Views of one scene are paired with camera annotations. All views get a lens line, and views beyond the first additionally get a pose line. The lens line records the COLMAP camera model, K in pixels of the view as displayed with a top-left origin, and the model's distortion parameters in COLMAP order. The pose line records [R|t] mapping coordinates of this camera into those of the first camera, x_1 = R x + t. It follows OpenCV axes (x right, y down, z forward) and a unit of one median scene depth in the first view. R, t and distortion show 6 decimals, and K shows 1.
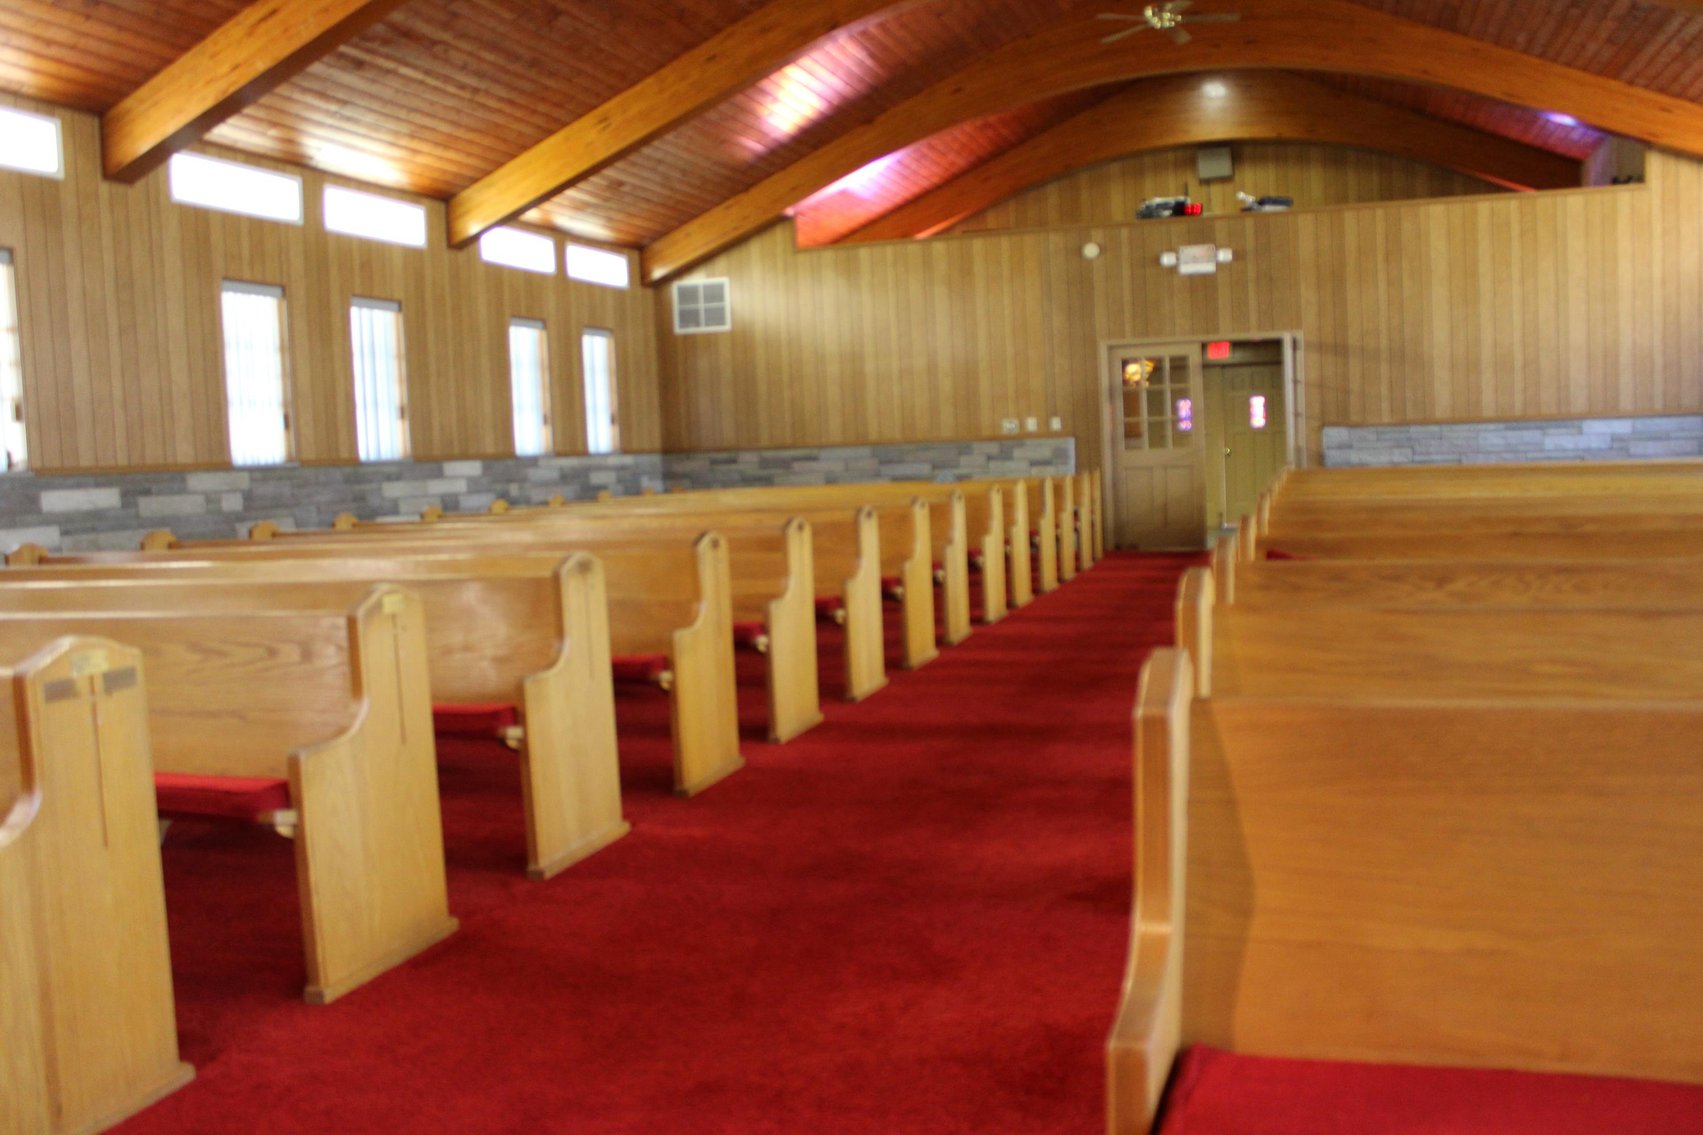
lens RADIAL K [[1441.9, 0, 851.5], [0, 1441.9, 567.5], [0, 0, 1]] dist [-0.155830, 0.141917]
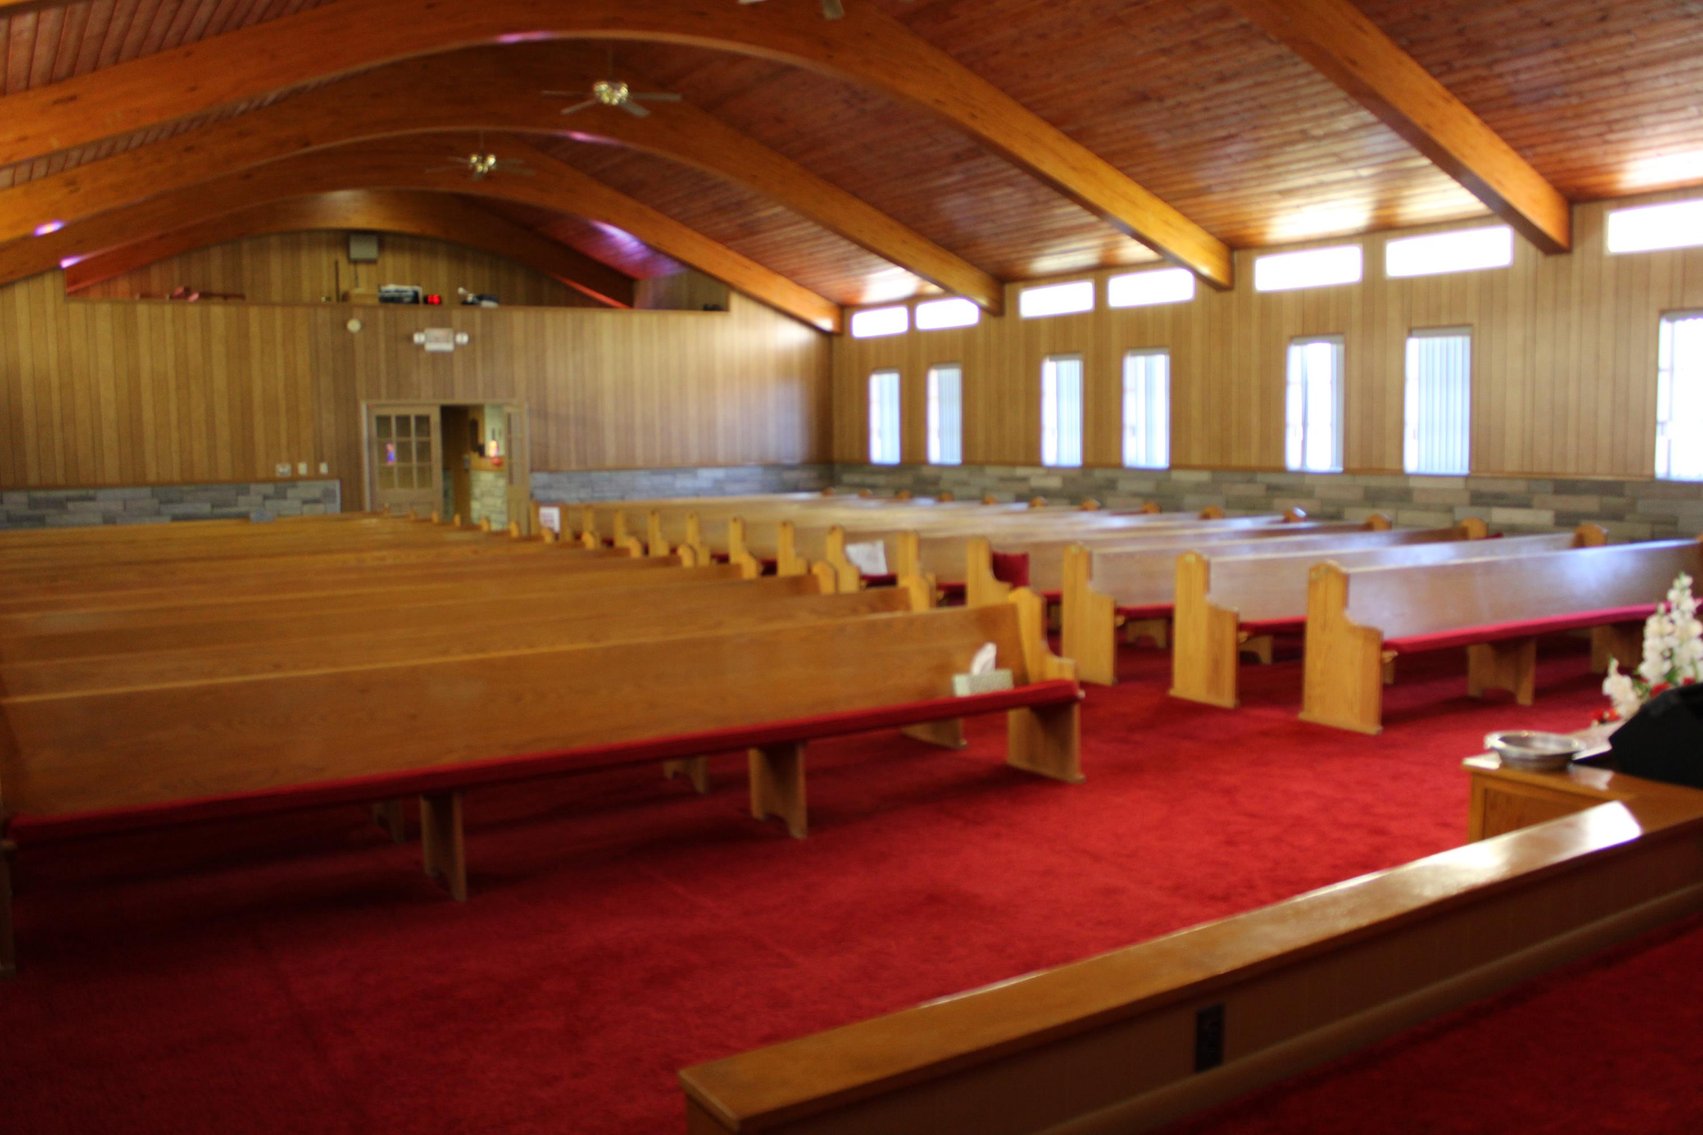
lens RADIAL K [[1441.9, 0, 851.5], [0, 1441.9, 567.5], [0, 0, 1]] dist [-0.155830, 0.141917]
pose [[0.641674, -0.039247, 0.765973, -0.486500], [0.051954, 0.998620, 0.007644, -0.004425], [-0.765216, 0.034890, 0.642828, -0.086747]]
